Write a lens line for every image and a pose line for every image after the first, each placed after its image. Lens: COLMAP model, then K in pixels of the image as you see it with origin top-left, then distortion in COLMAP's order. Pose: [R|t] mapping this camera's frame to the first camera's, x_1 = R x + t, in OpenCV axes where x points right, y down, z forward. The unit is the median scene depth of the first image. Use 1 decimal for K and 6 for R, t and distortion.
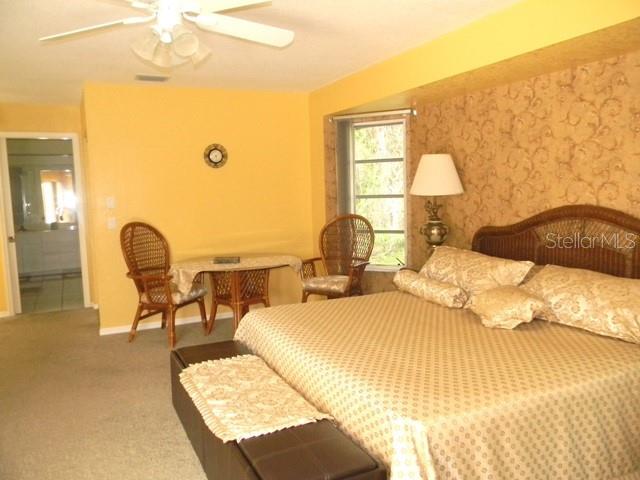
lens RADIAL K [[517.4, 0, 320.0], [0, 517.4, 240.0], [0, 0, 1]] dist [0.008680, -0.002966]
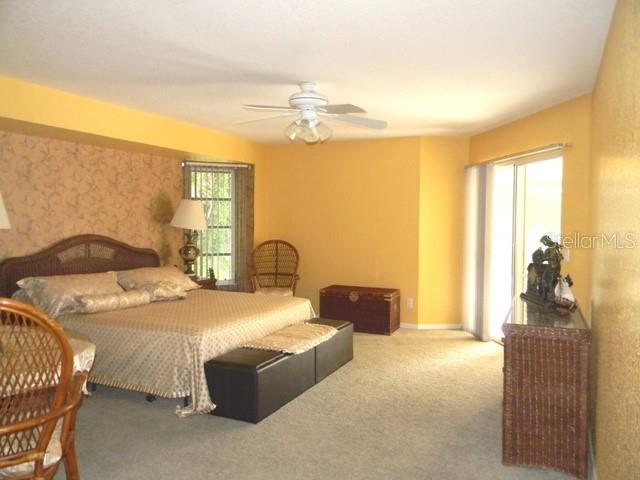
lens RADIAL K [[517.4, 0, 320.0], [0, 517.4, 240.0], [0, 0, 1]] dist [0.008680, -0.002966]
pose [[-0.681466, 0.012159, 0.731749, -1.083379], [0.104437, 0.991245, 0.080790, -0.103376], [-0.724360, 0.131477, -0.676769, 1.542700]]
